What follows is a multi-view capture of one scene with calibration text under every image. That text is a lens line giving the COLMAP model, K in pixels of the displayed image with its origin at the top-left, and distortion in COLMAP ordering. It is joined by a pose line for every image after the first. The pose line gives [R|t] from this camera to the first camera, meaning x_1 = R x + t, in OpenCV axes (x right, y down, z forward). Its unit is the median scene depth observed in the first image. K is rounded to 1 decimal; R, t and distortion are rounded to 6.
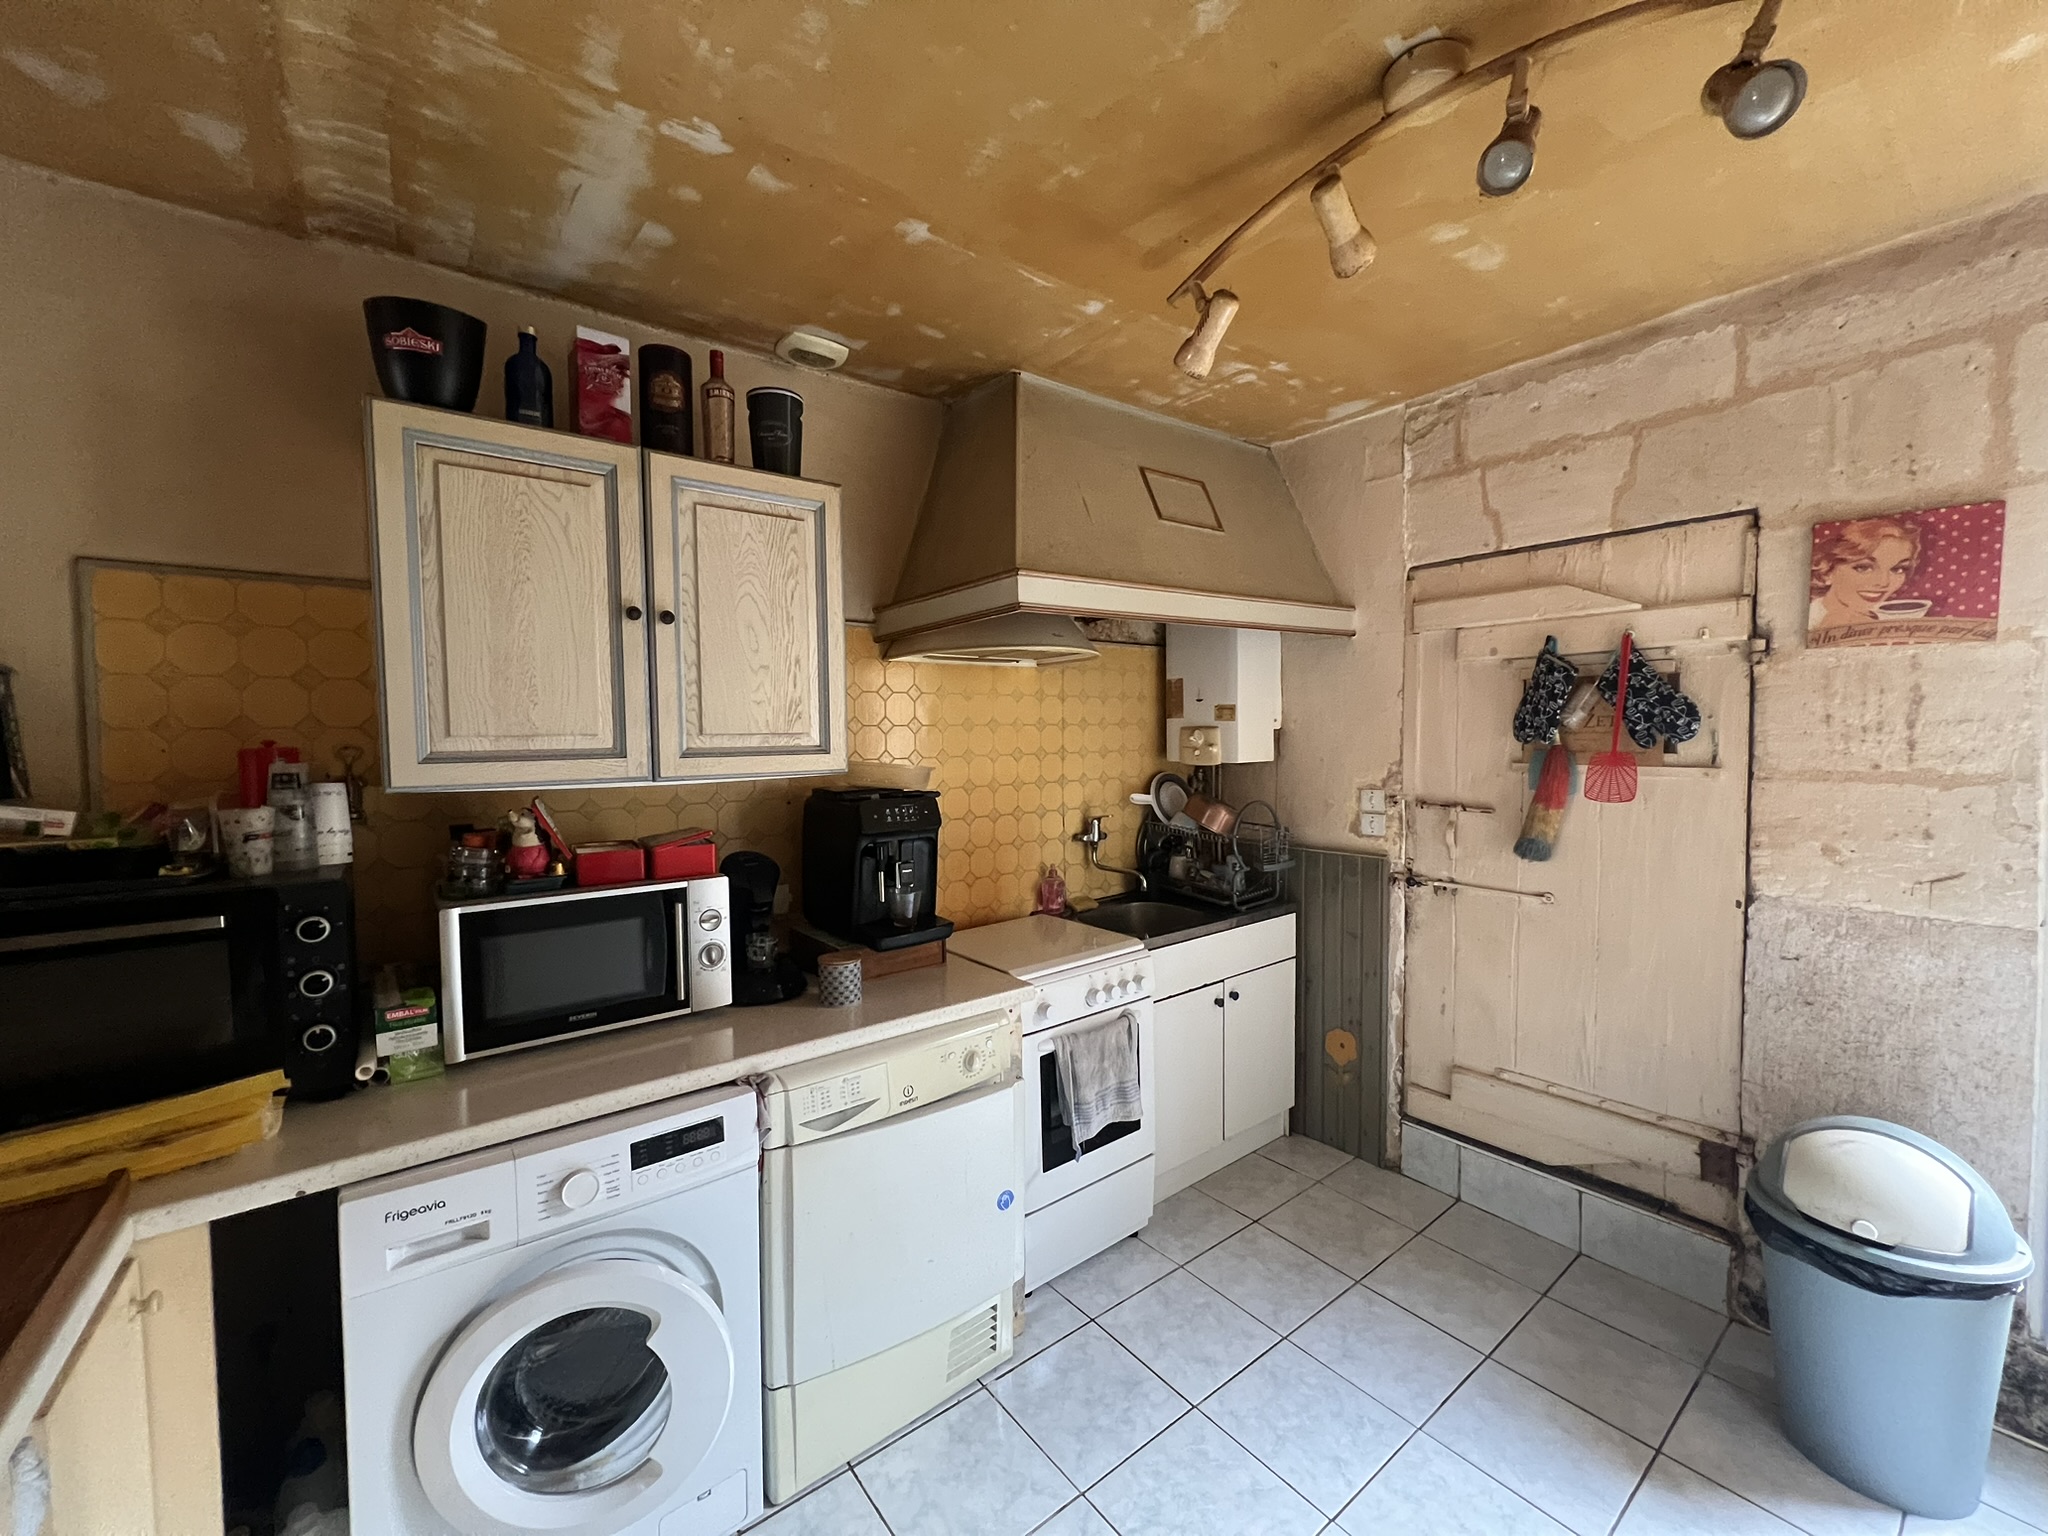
lens RADIAL K [[818.7, 0, 1026.0], [0, 818.7, 768.3], [0, 0, 1]] dist [-0.000941, 0.000002]
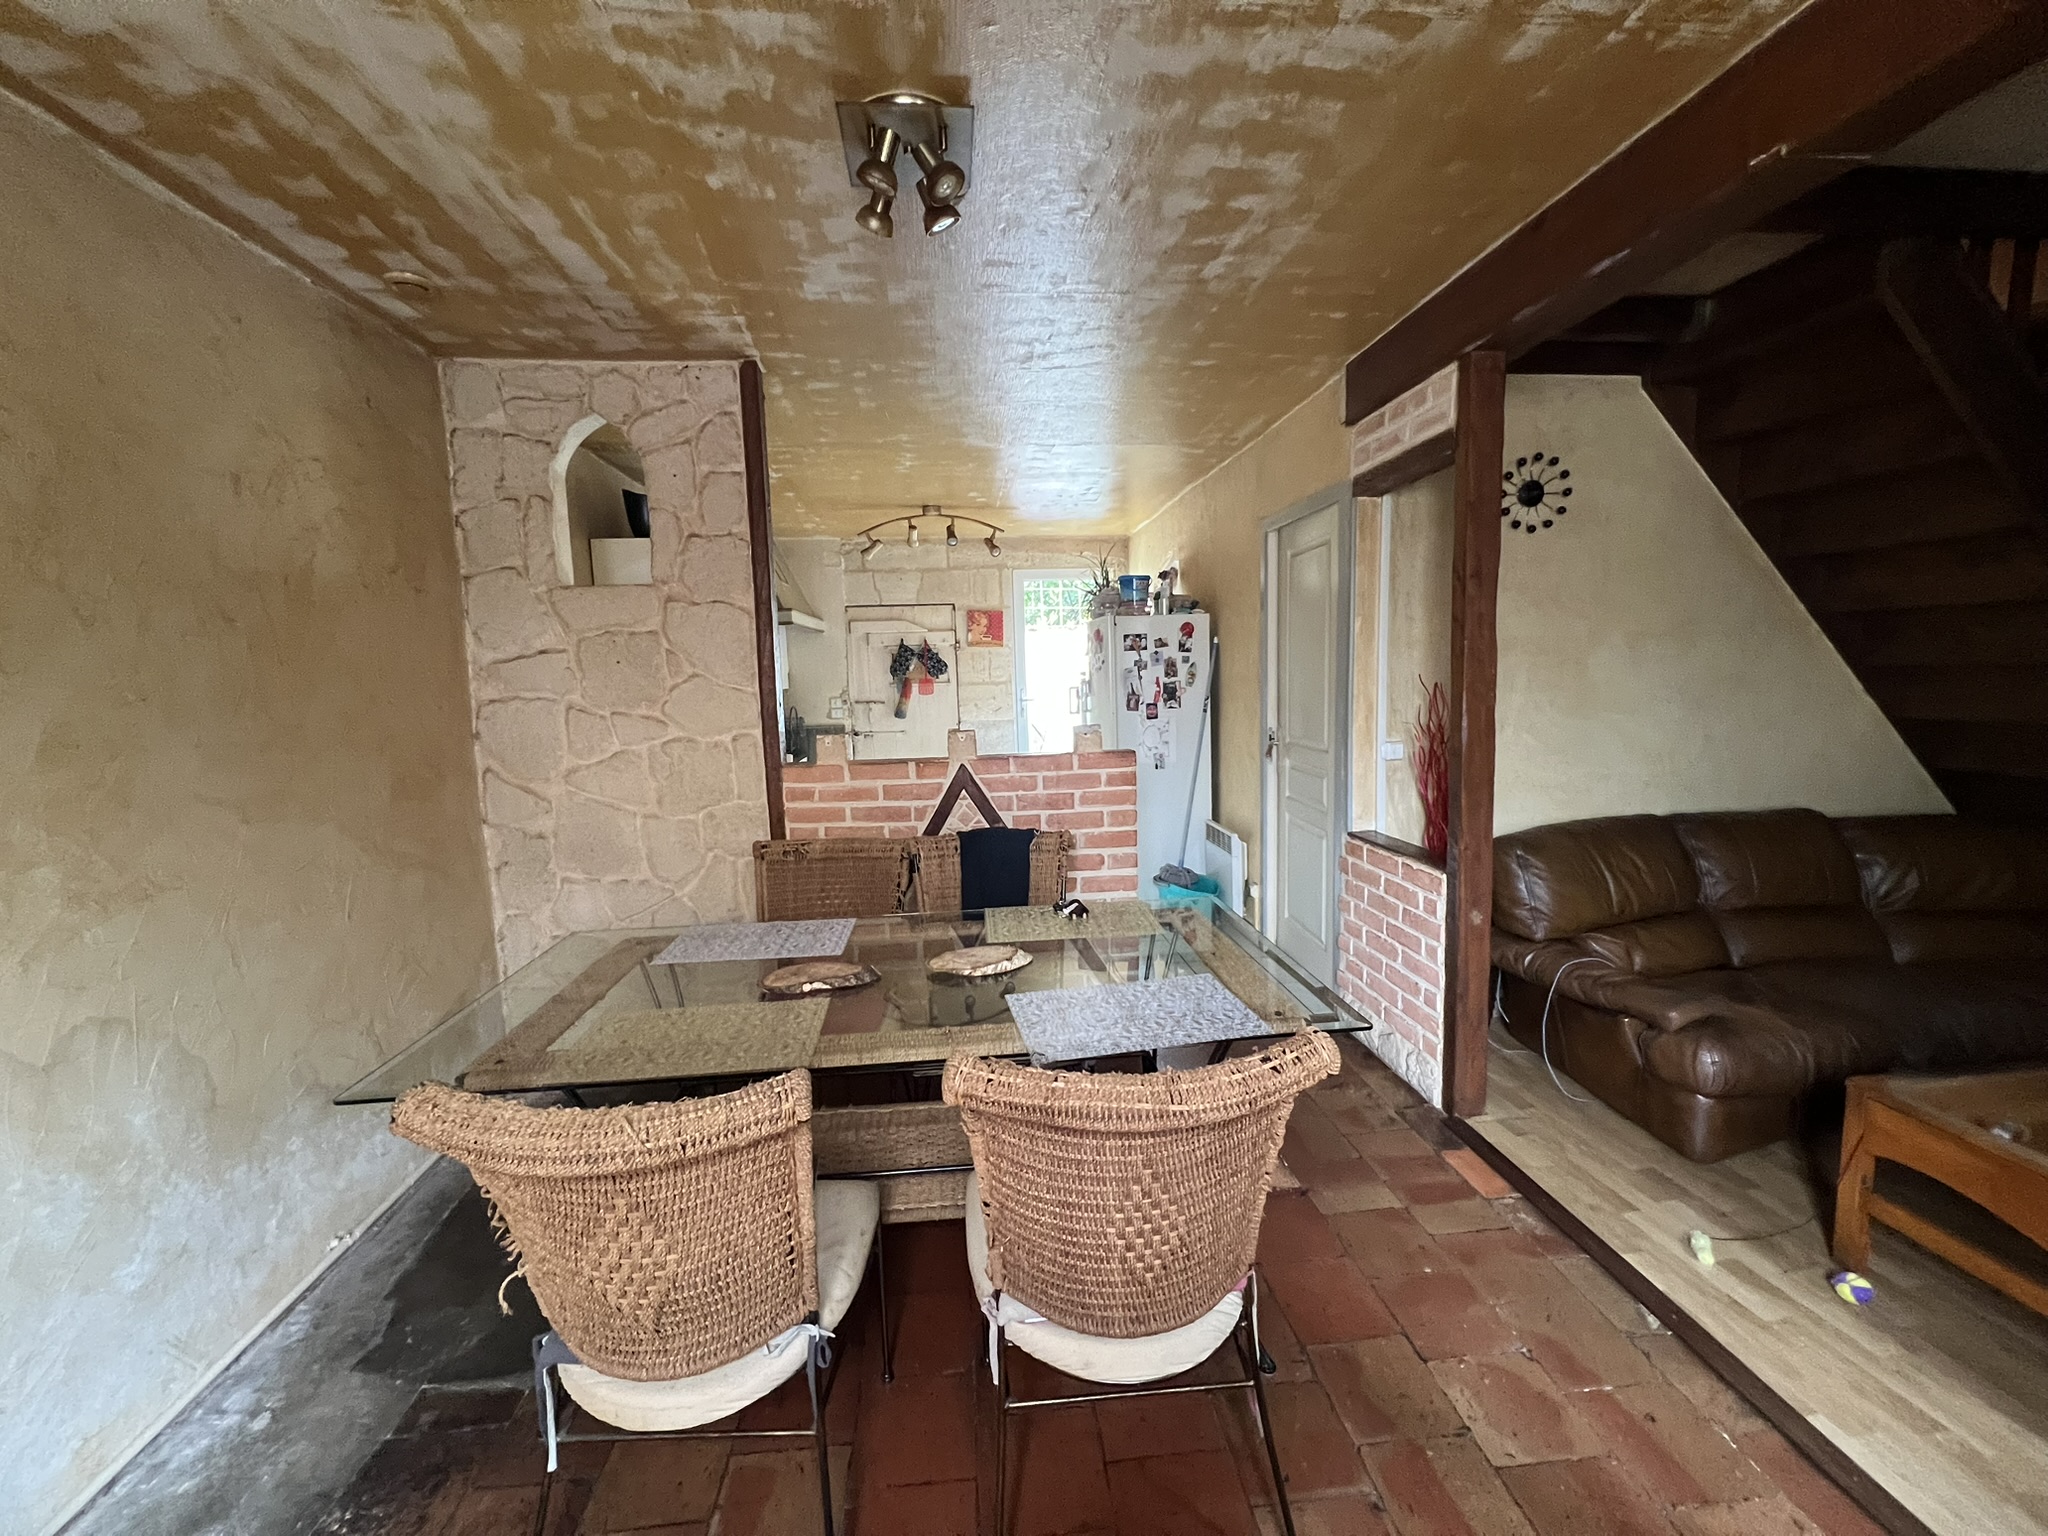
lens RADIAL K [[818.7, 0, 1021.1], [0, 818.7, 762.8], [0, 0, 1]] dist [-0.000941, 0.000002]
pose [[0.535515, -0.093527, 0.839331, -1.688839], [0.059426, 0.995558, 0.073020, 0.091801], [-0.842432, 0.010775, 0.538695, -0.944698]]
